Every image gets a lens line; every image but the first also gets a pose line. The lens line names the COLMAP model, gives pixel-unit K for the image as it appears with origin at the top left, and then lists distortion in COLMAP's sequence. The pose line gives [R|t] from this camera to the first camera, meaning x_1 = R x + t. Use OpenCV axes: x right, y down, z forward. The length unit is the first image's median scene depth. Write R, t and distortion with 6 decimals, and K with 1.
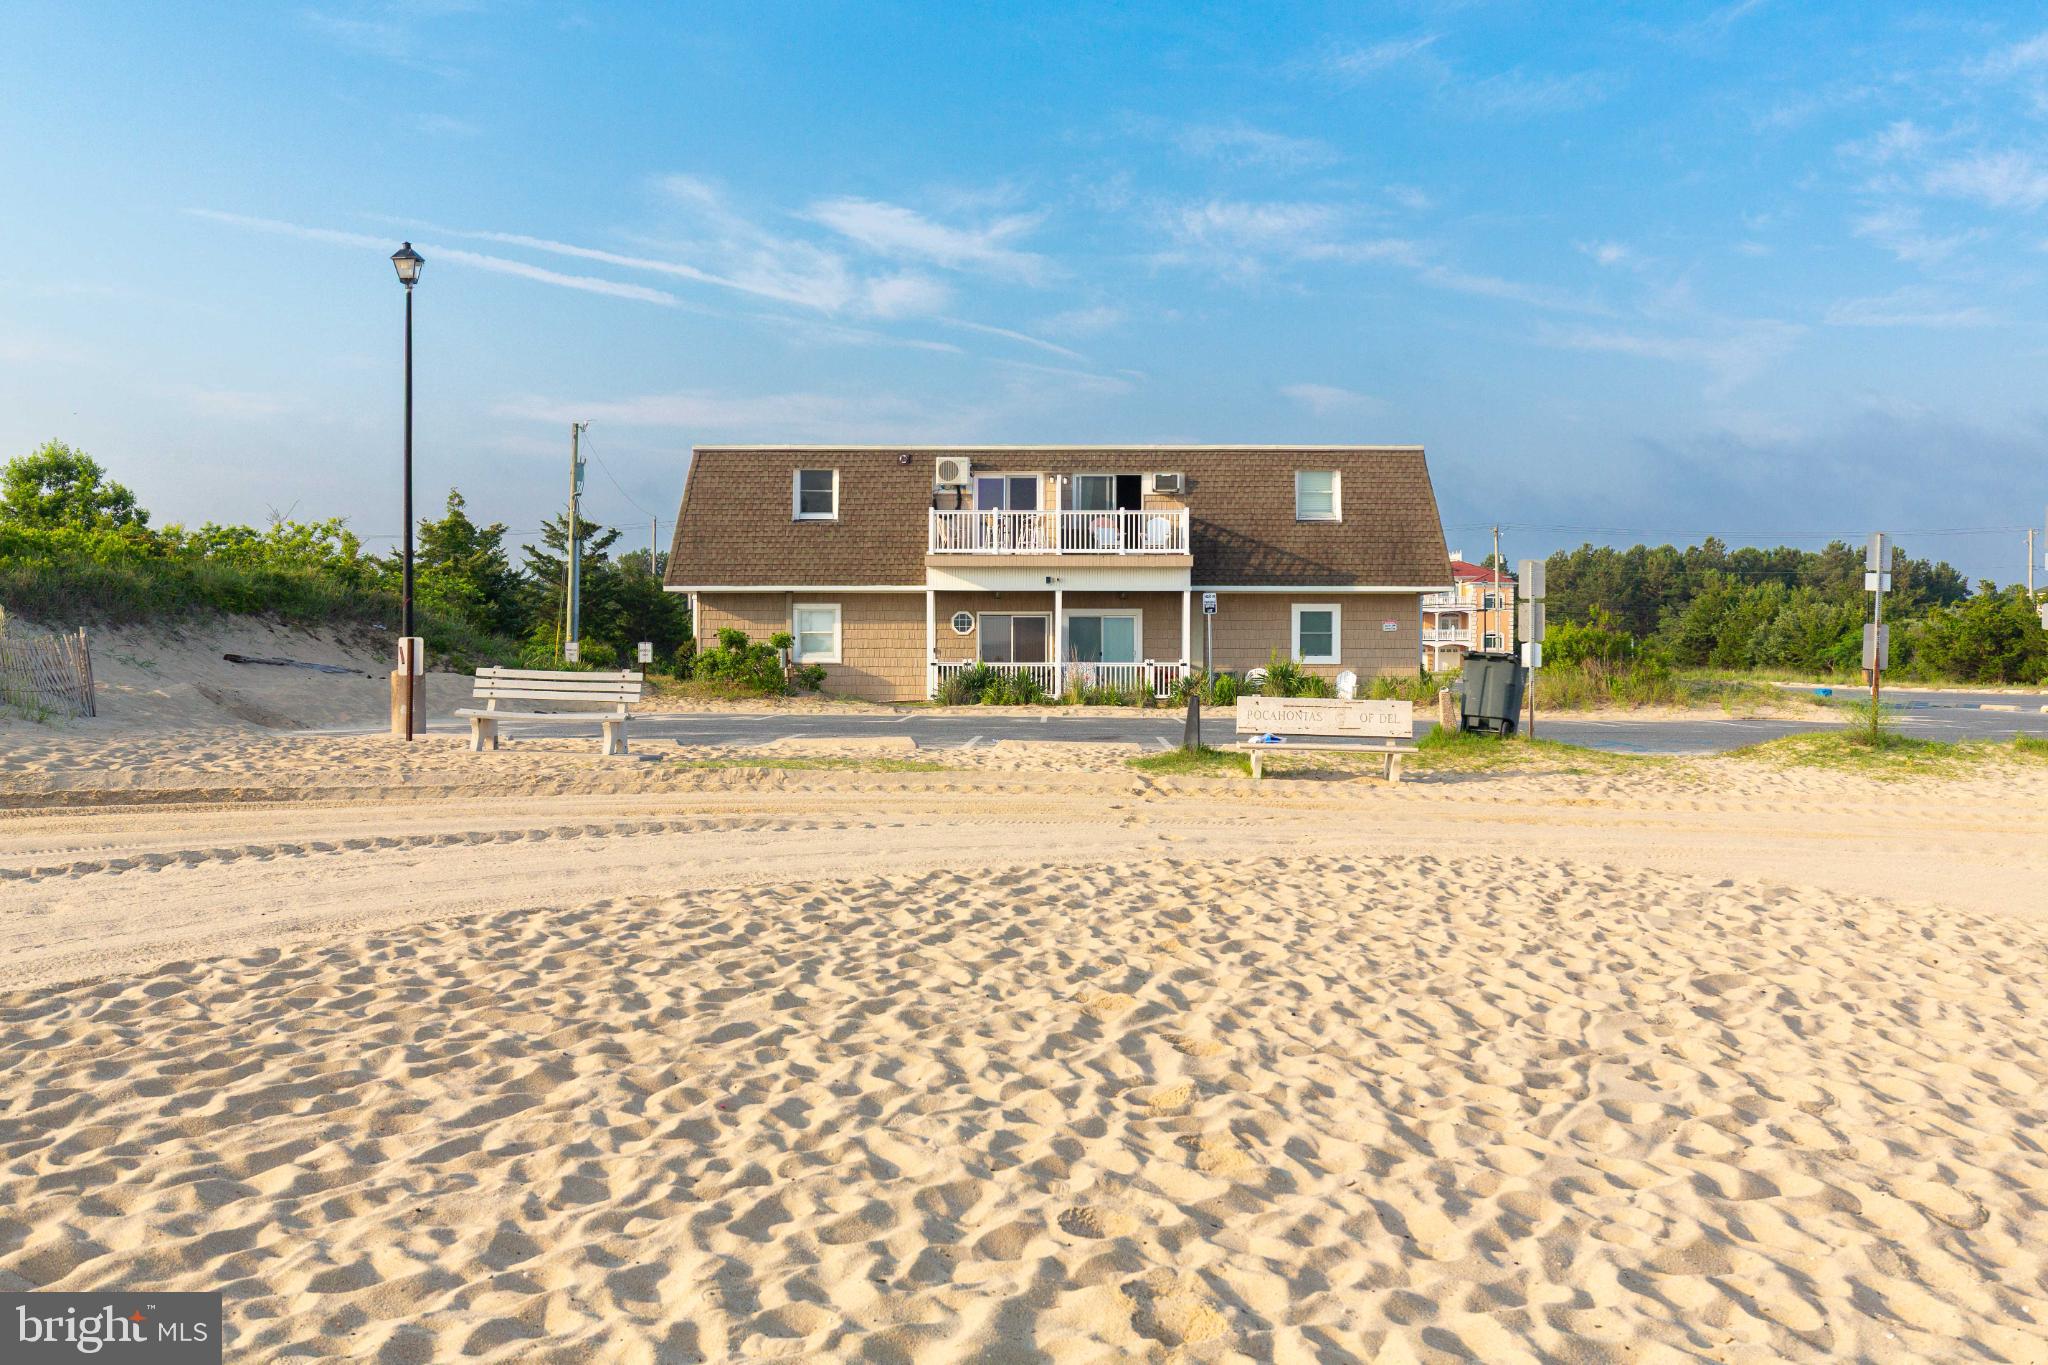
lens RADIAL K [[2174.1, 0, 1018.0], [0, 2174.1, 747.0], [0, 0, 1]] dist [0.128594, 0.010443]
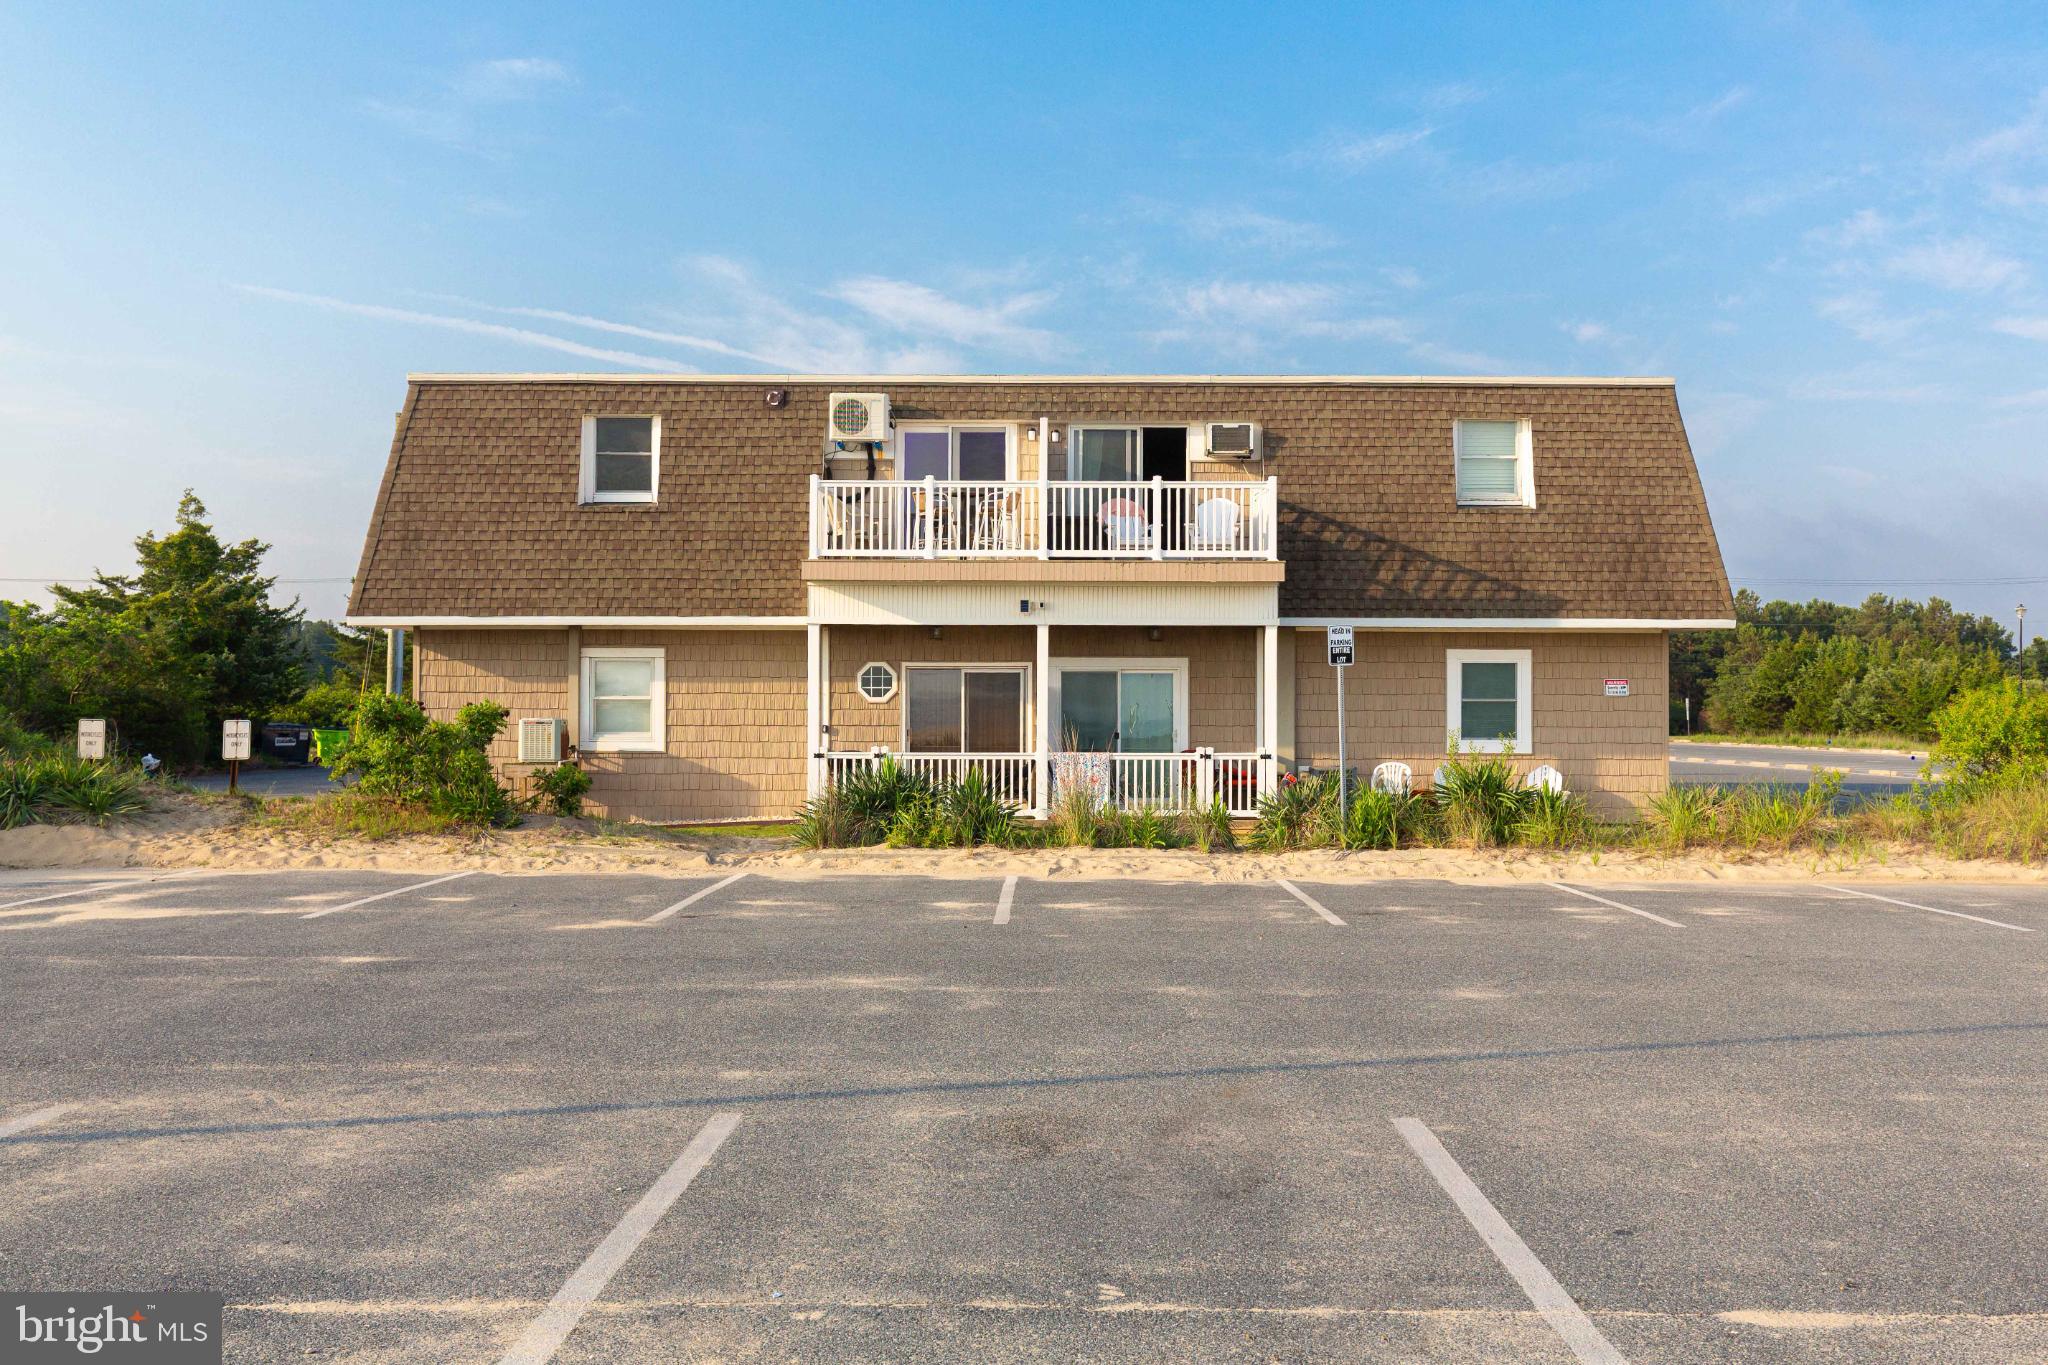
lens RADIAL K [[1972.1, 0, 1024.0], [0, 1972.1, 682.5], [0, 0, 1]] dist [-0.005401, 0.720535]
pose [[0.999989, 0.000980, -0.004641, 0.015884], [-0.001231, 0.998520, -0.054369, -0.028697], [0.004581, 0.054374, 0.998510, 0.482637]]
